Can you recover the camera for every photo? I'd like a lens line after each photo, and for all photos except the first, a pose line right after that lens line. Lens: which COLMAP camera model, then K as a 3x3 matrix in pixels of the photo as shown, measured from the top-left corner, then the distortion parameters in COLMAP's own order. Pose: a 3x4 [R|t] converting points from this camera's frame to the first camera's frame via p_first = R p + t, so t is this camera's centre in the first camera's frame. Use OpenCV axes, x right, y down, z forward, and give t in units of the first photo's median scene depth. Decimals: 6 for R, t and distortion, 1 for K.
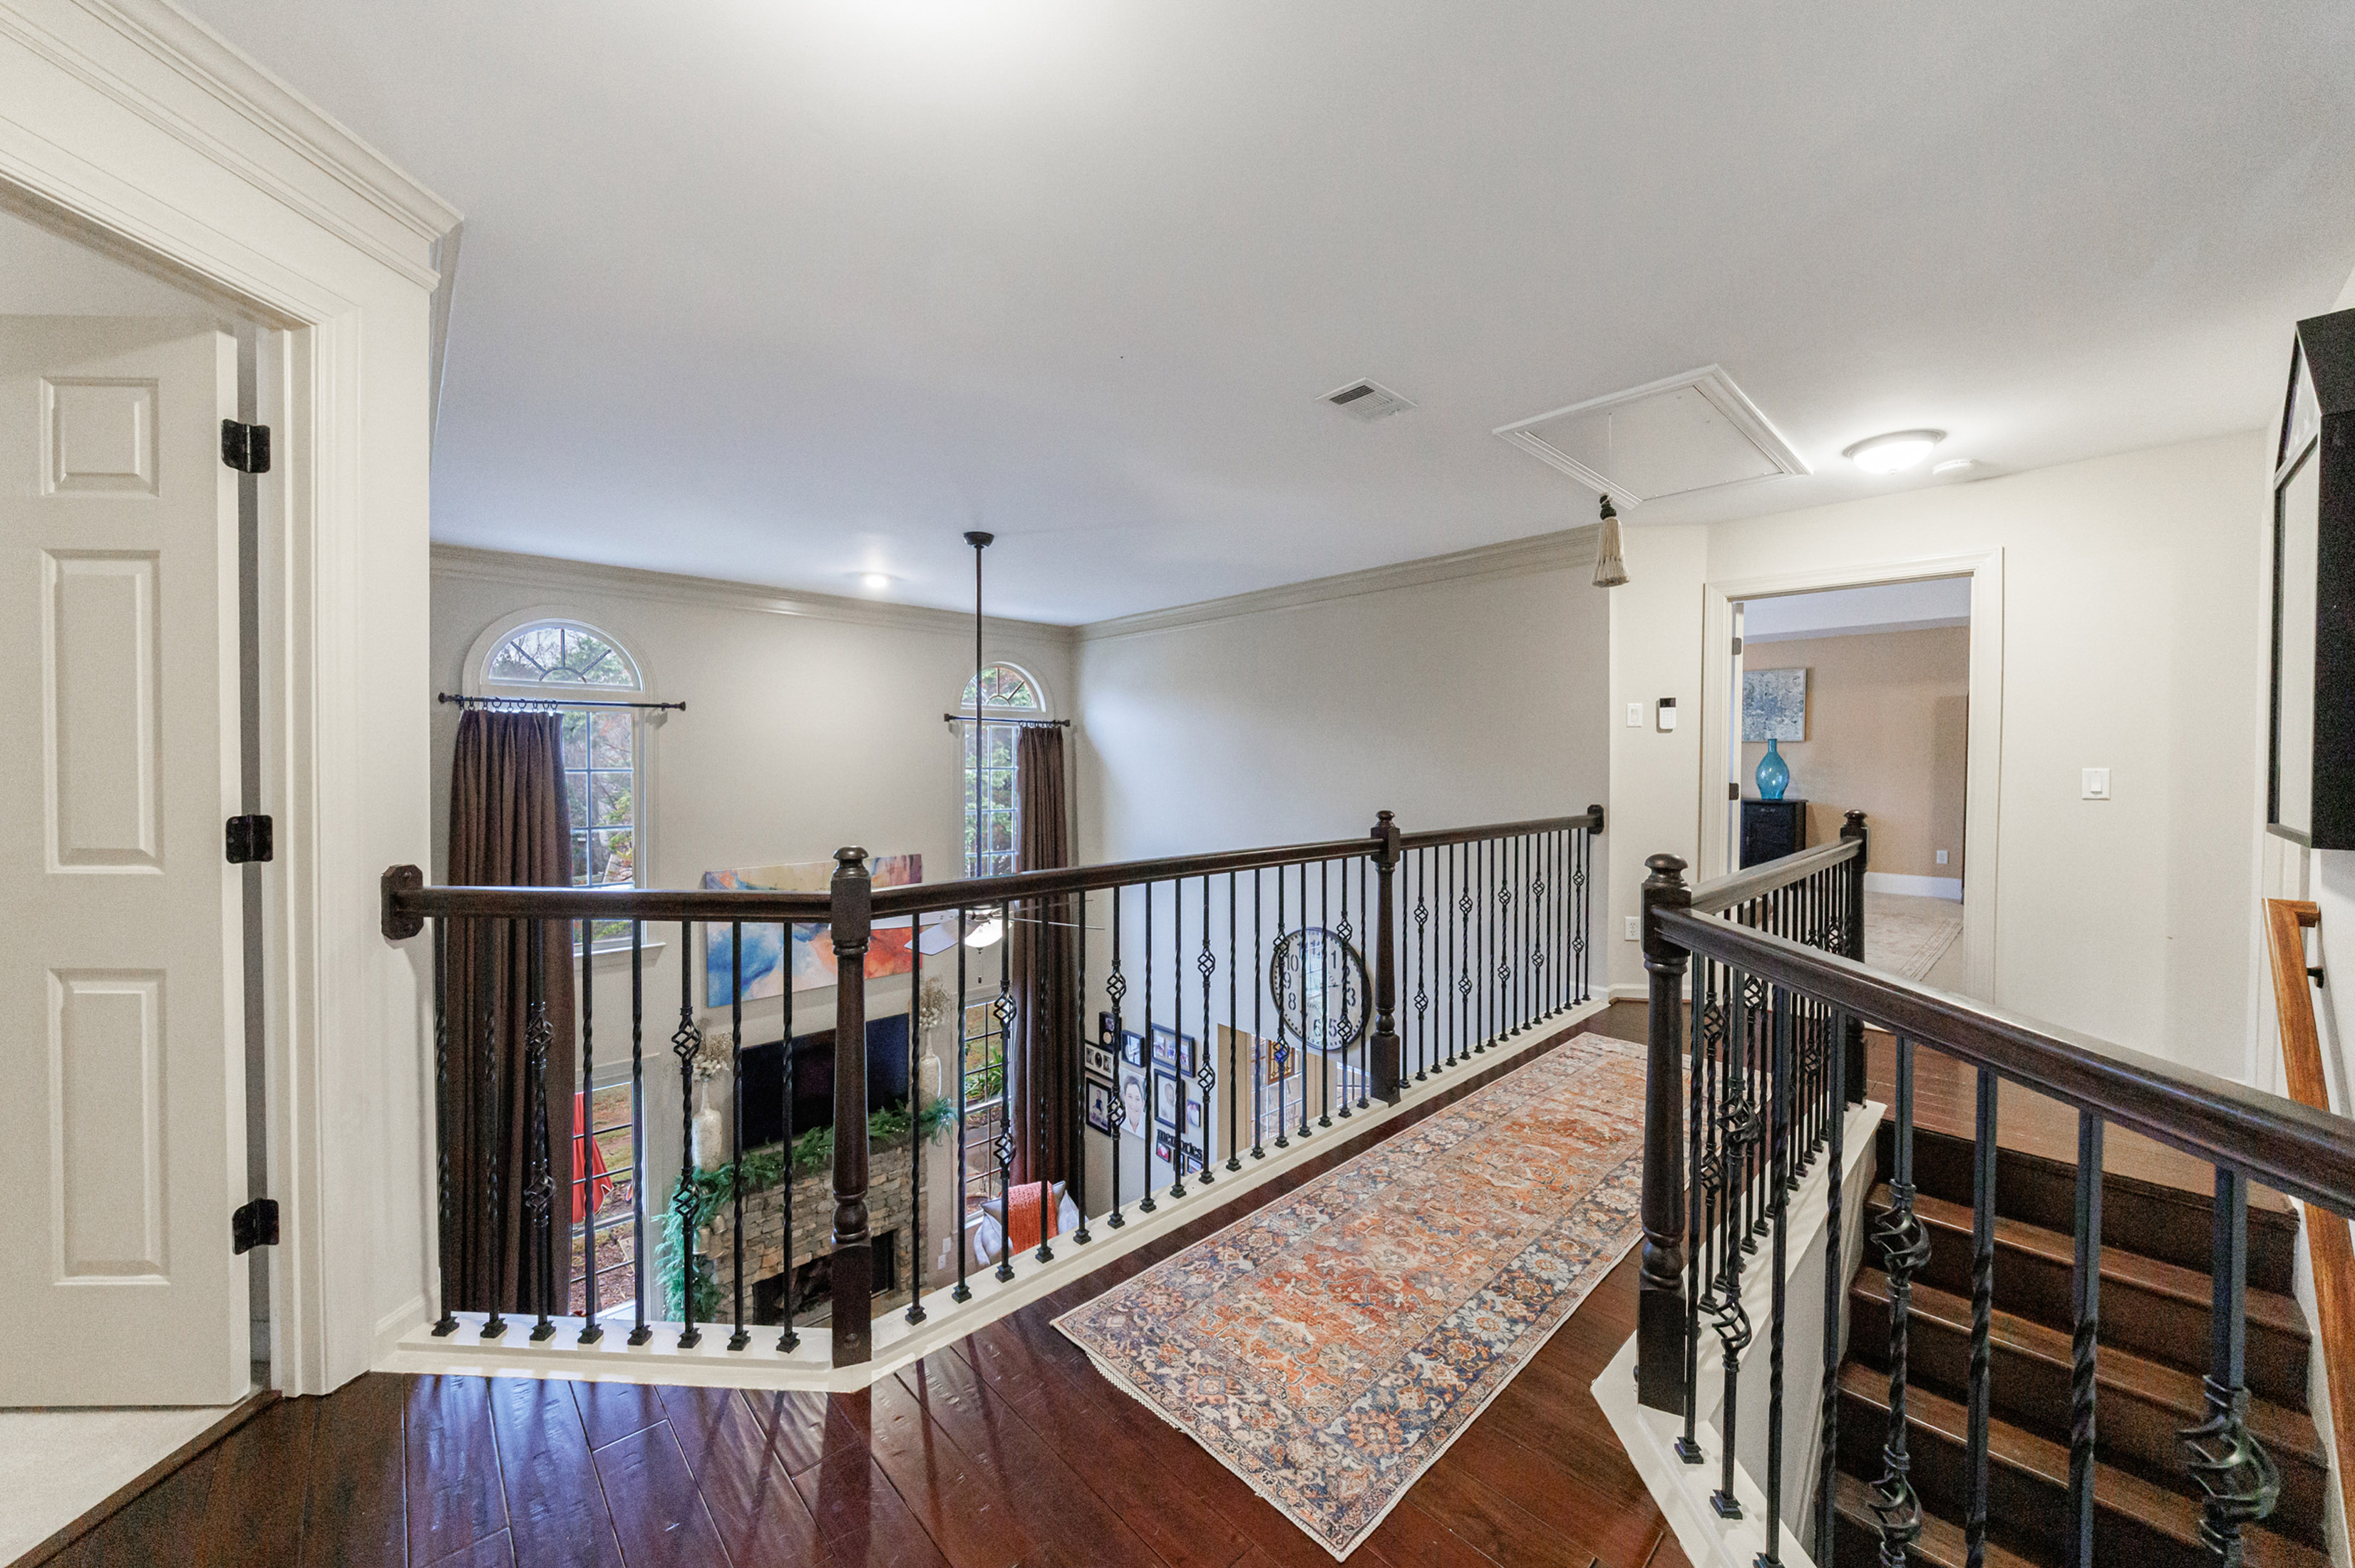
lens RADIAL K [[841.6, 0, 1195.0], [0, 841.6, 774.2], [0, 0, 1]] dist [-0.013403, -0.000652]
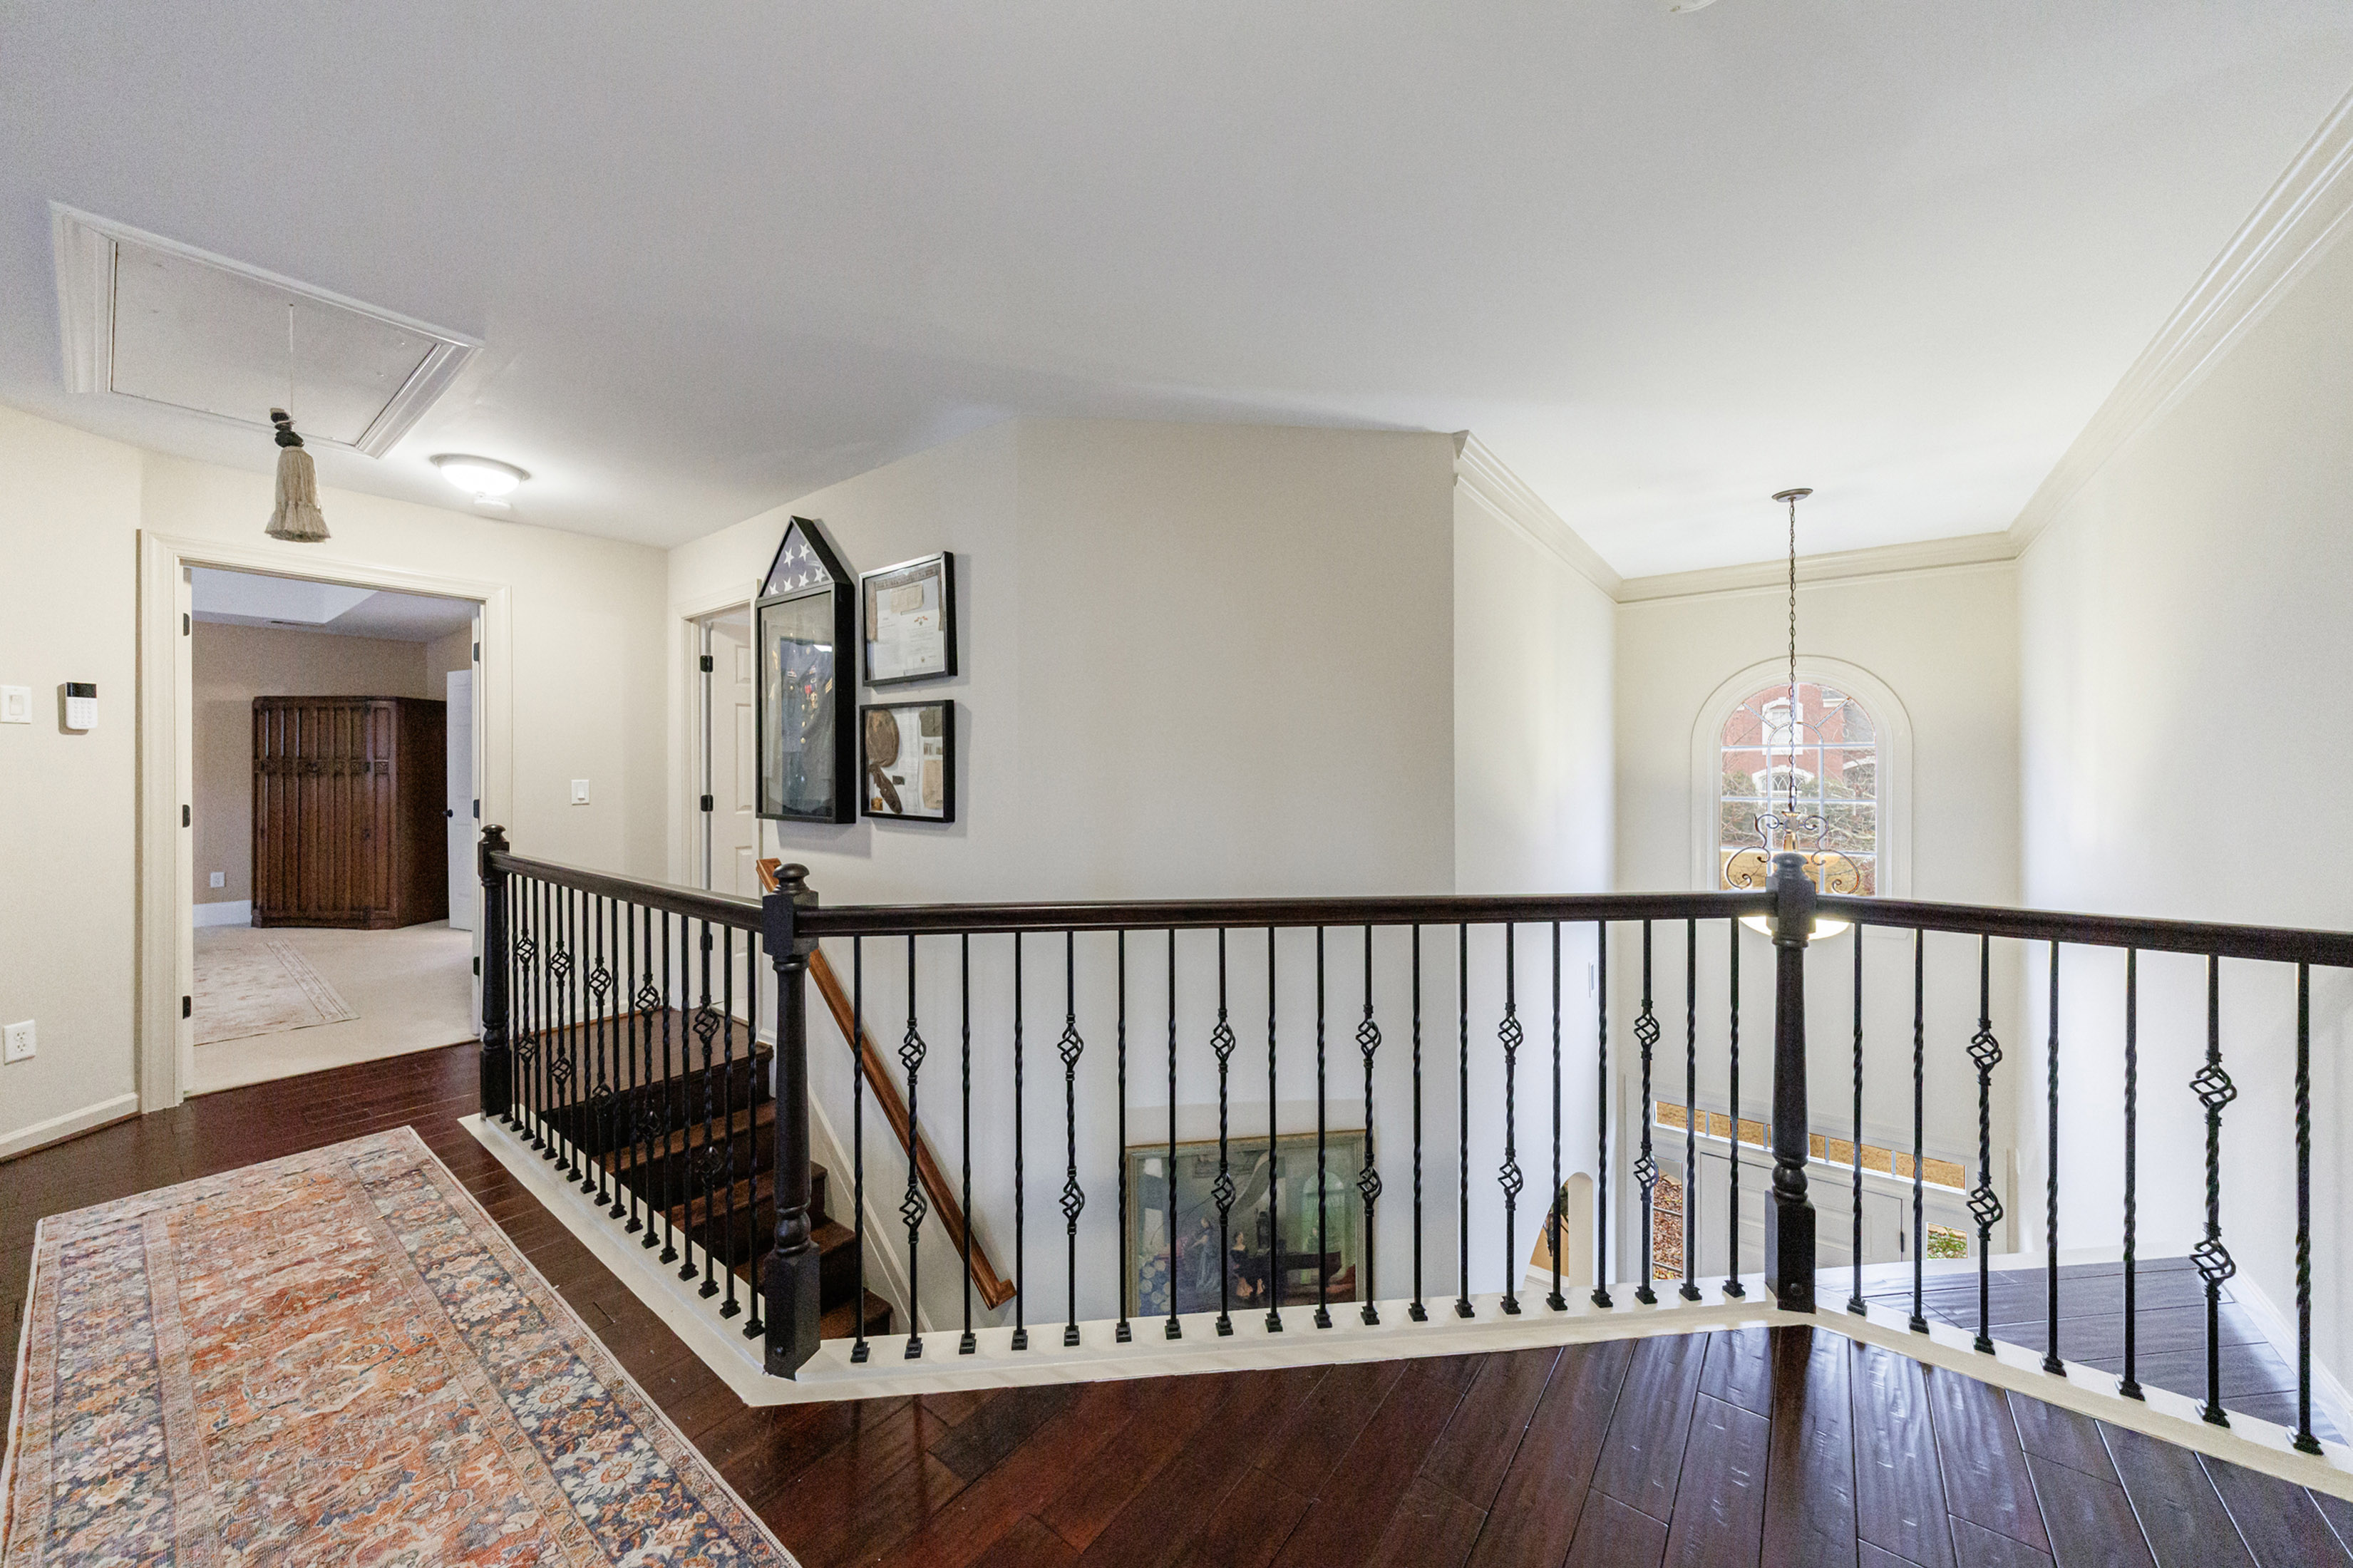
lens RADIAL K [[774.9, 0, 1194.9], [0, 774.9, 774.7], [0, 0, 1]] dist [-0.008774, -0.000117]
pose [[-0.142363, -0.006484, 0.989793, -0.389801], [0.015841, 0.999836, 0.008828, -0.018573], [-0.989688, 0.016936, -0.142237, 0.445114]]
